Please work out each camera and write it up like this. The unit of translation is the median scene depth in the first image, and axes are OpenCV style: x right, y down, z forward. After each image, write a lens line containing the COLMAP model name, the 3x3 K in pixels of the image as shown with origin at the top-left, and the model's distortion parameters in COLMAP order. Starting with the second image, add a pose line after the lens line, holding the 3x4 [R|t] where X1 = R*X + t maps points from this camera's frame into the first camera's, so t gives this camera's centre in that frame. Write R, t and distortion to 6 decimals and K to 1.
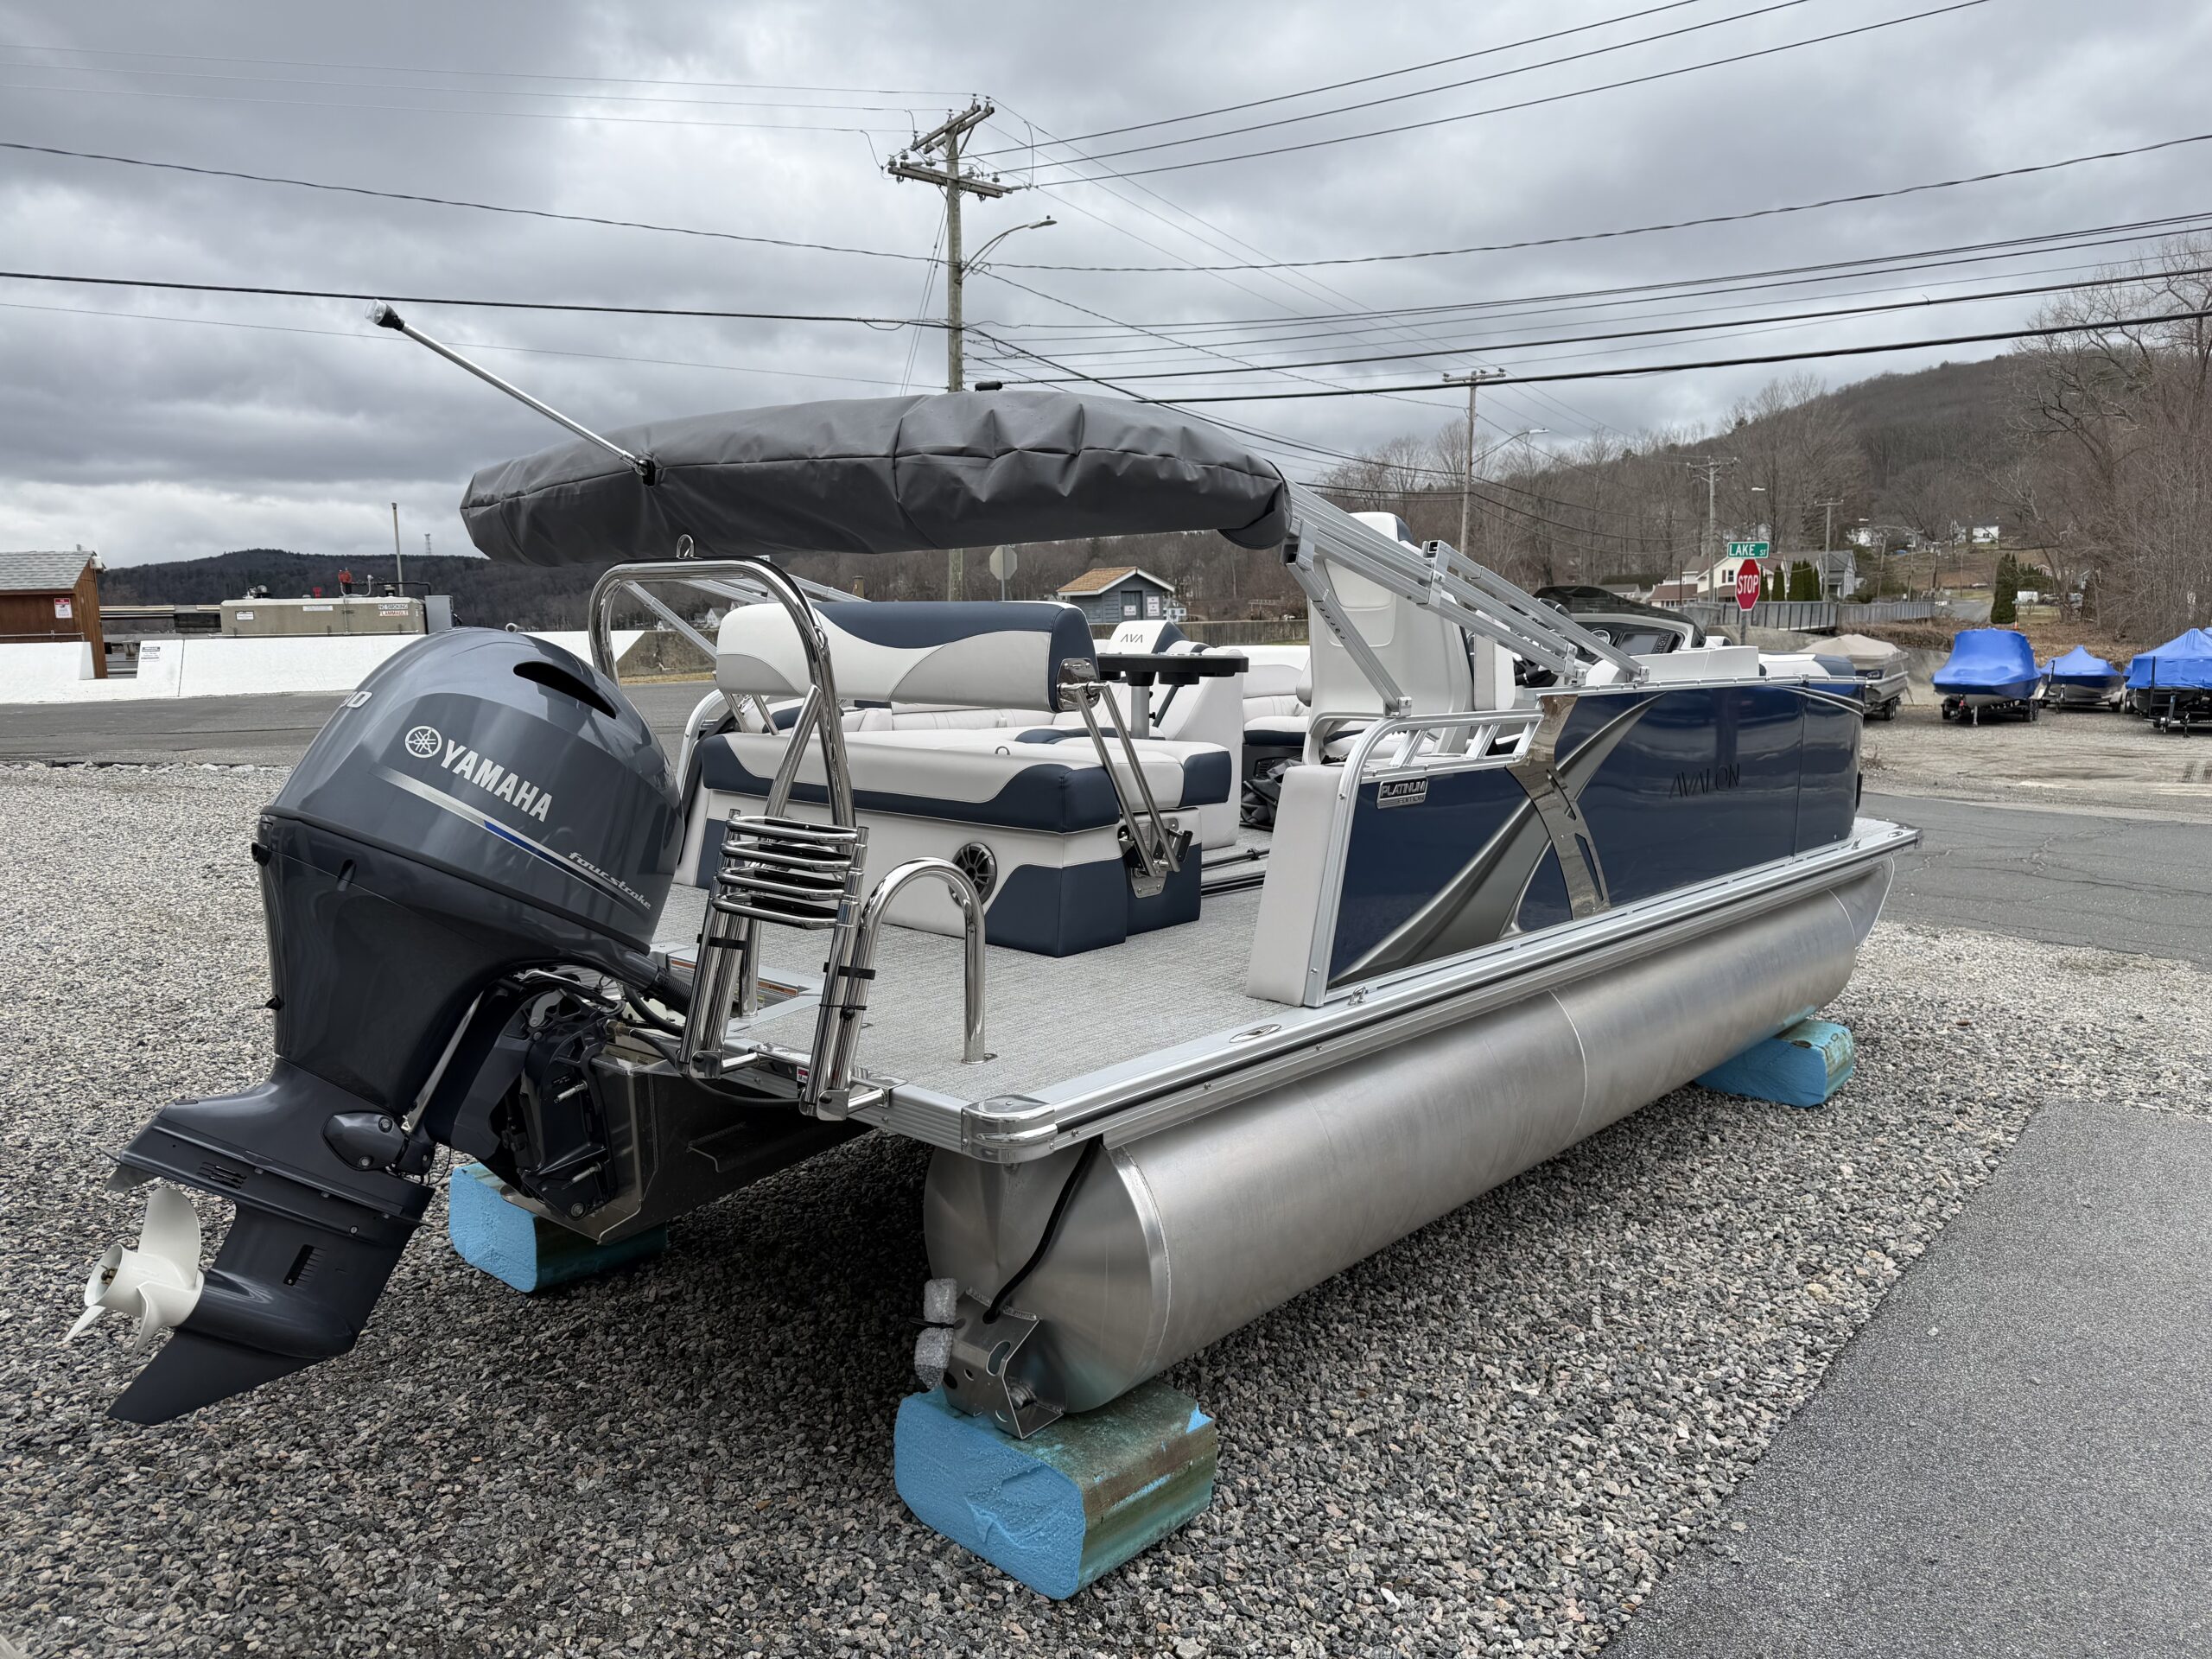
lens RADIAL K [[1607.3, 0, 1125.5], [0, 1607.3, 822.5], [0, 0, 1]] dist [0.031048, -0.022712]
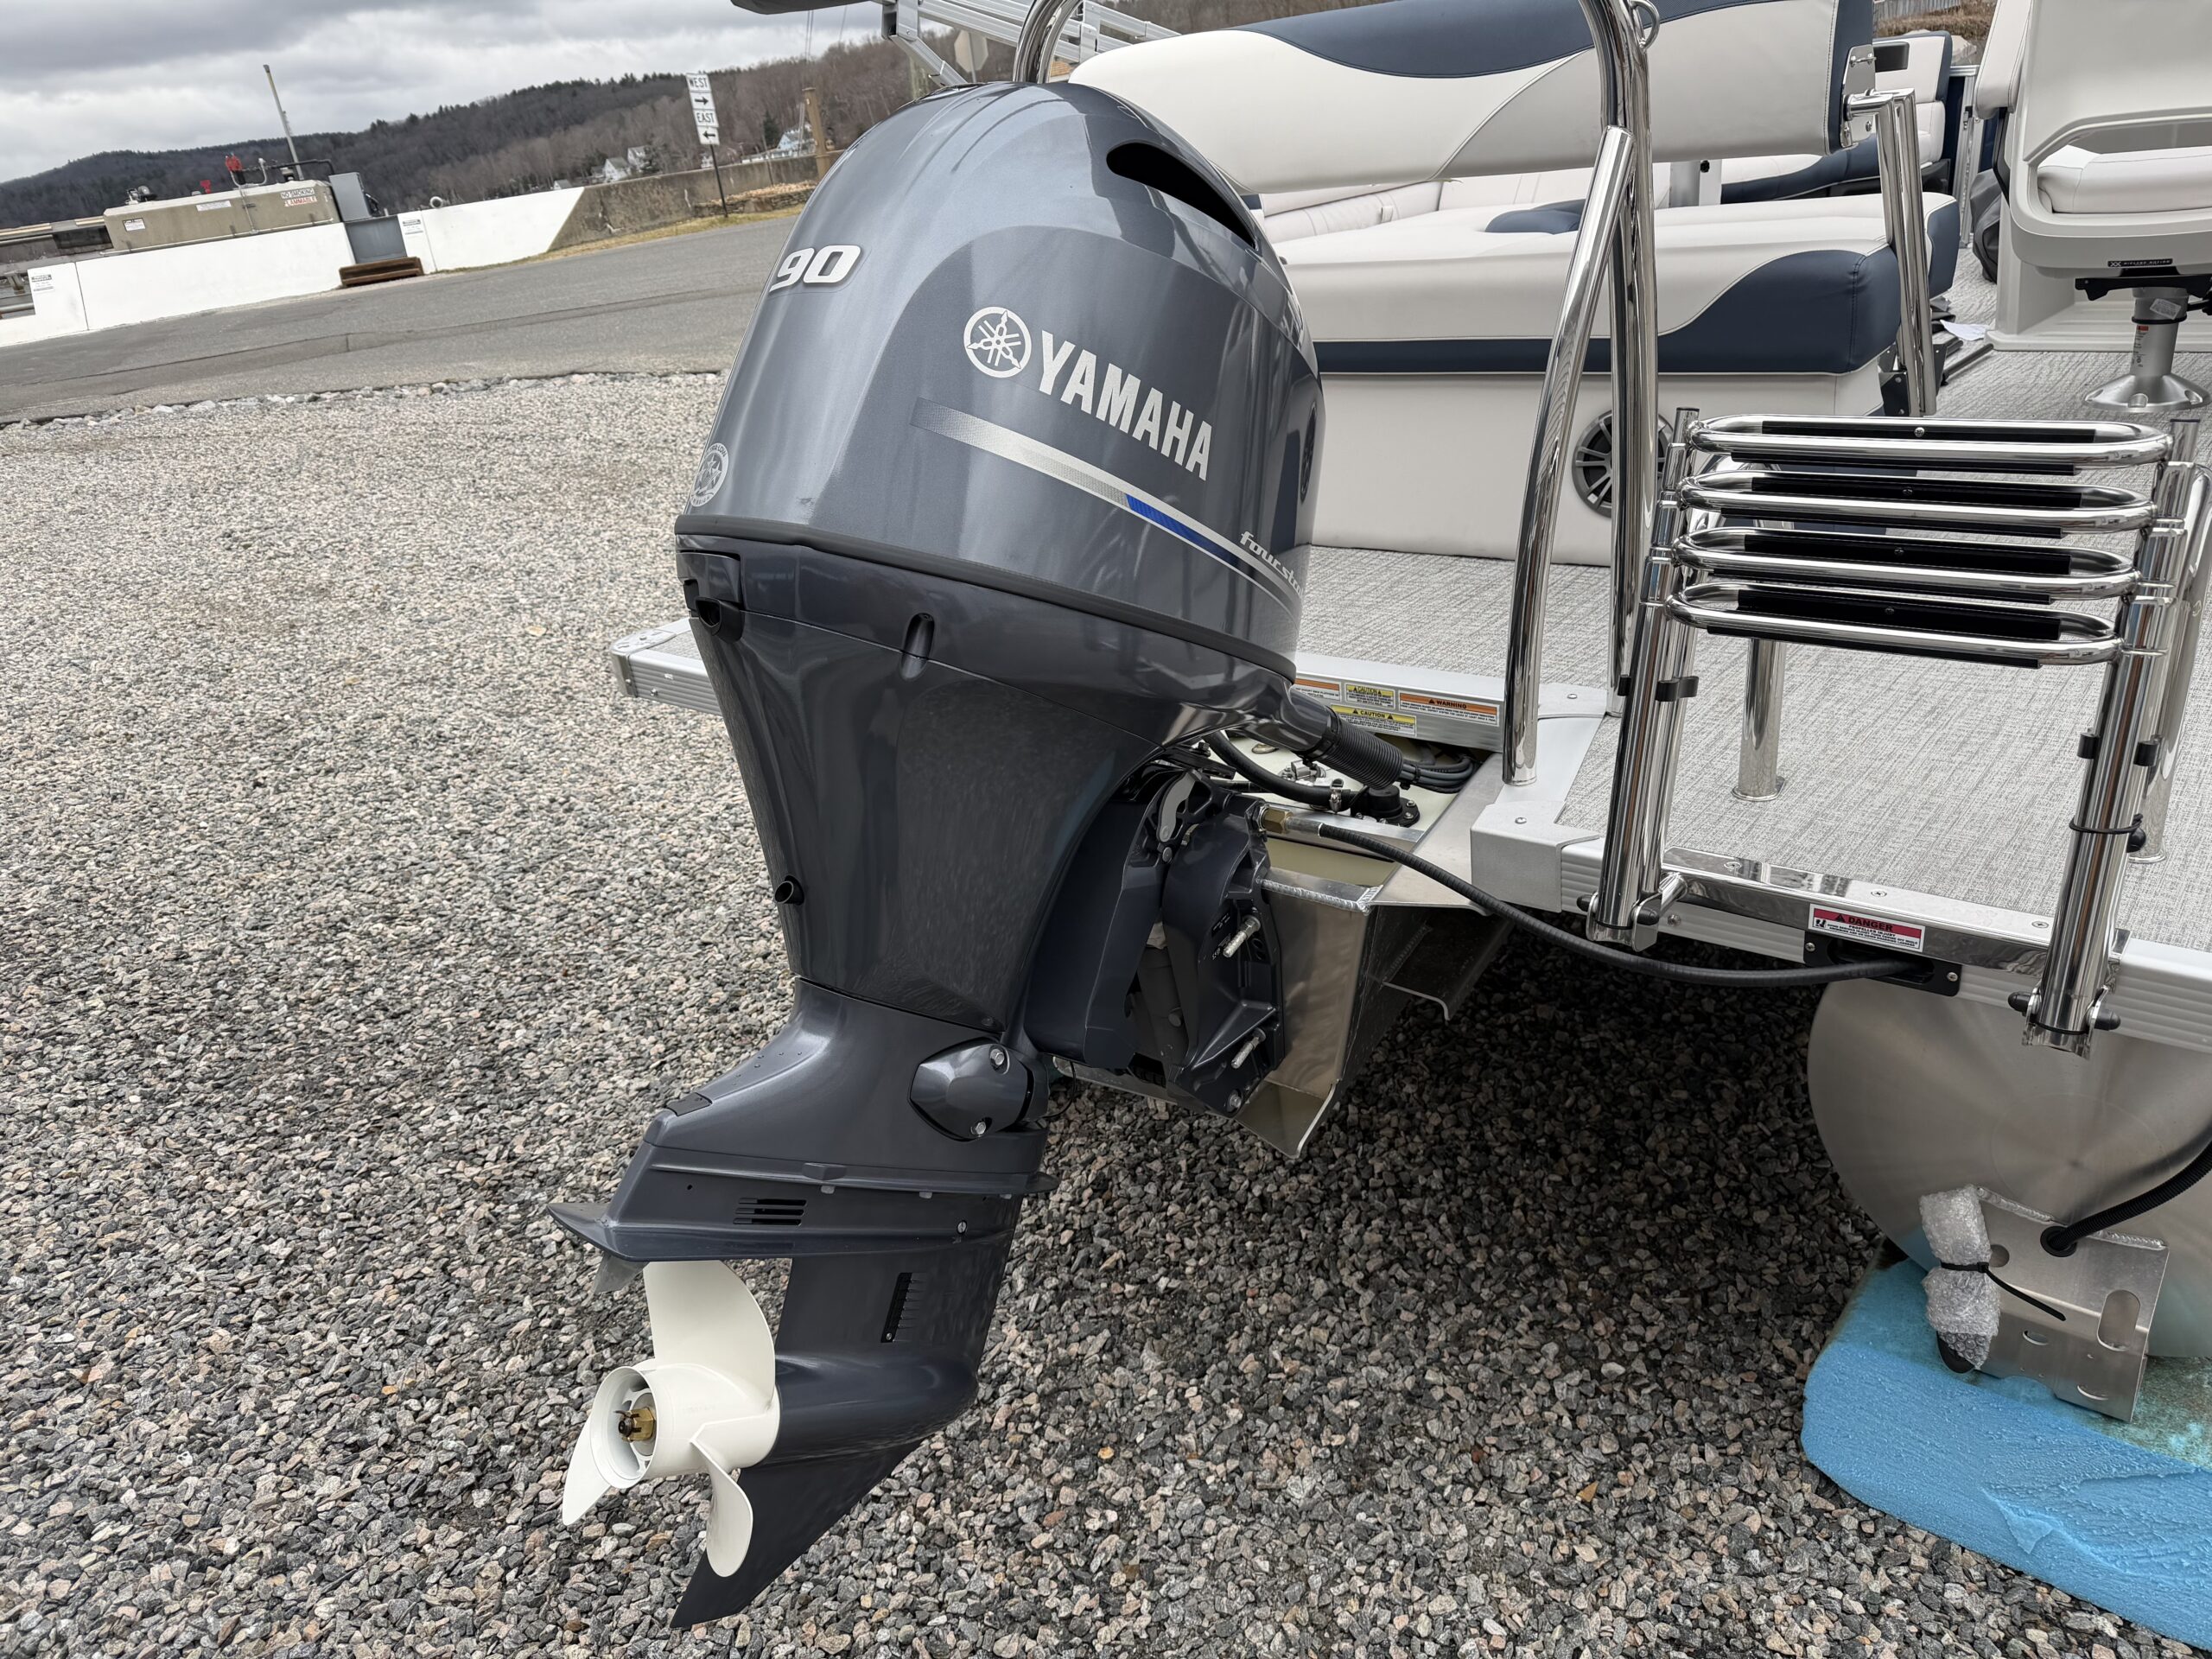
lens RADIAL K [[1547.0, 0, 1103.5], [0, 1547.0, 823.8], [0, 0, 1]] dist [0.066057, -0.075958]
pose [[0.993014, -0.117991, 0.001392, -0.384682], [0.112538, 0.950530, 0.289530, -0.040570], [-0.035485, -0.287351, 0.957168, 0.473527]]
